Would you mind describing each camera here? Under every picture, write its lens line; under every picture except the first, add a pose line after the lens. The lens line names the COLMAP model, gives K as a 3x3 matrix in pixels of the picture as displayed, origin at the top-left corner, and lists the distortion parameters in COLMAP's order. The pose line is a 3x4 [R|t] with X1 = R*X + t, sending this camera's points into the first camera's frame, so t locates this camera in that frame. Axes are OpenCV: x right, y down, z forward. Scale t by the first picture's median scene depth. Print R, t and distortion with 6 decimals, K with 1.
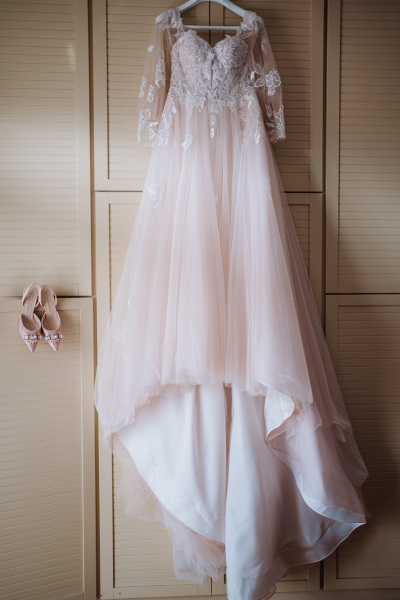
lens RADIAL K [[616.1, 0, 200.0], [0, 616.1, 300.0], [0, 0, 1]] dist [0.004795, 0.026130]
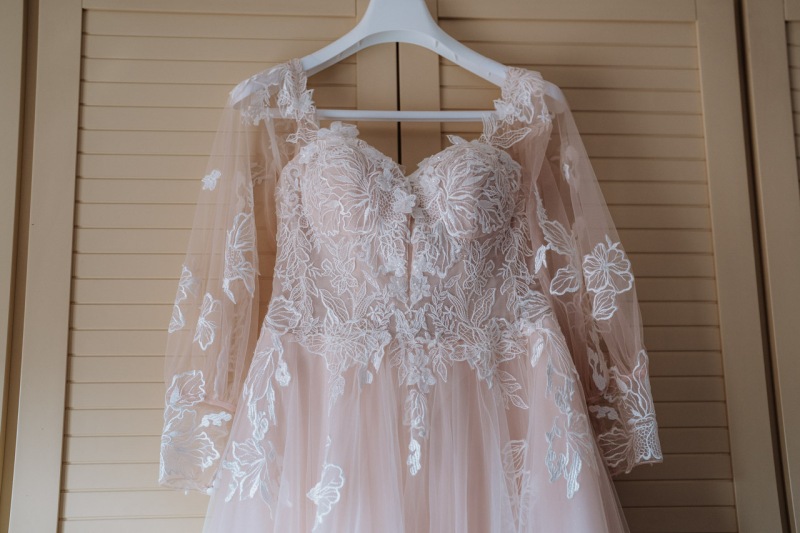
lens RADIAL K [[1153.3, 0, 400.0], [0, 1153.3, 266.5], [0, 0, 1]] dist [-0.116529, 0.004385]
pose [[0.999784, -0.012621, 0.016502, 0.005585], [0.016651, 0.961814, -0.273198, -0.204925], [-0.012423, 0.273414, 0.961816, 0.451473]]
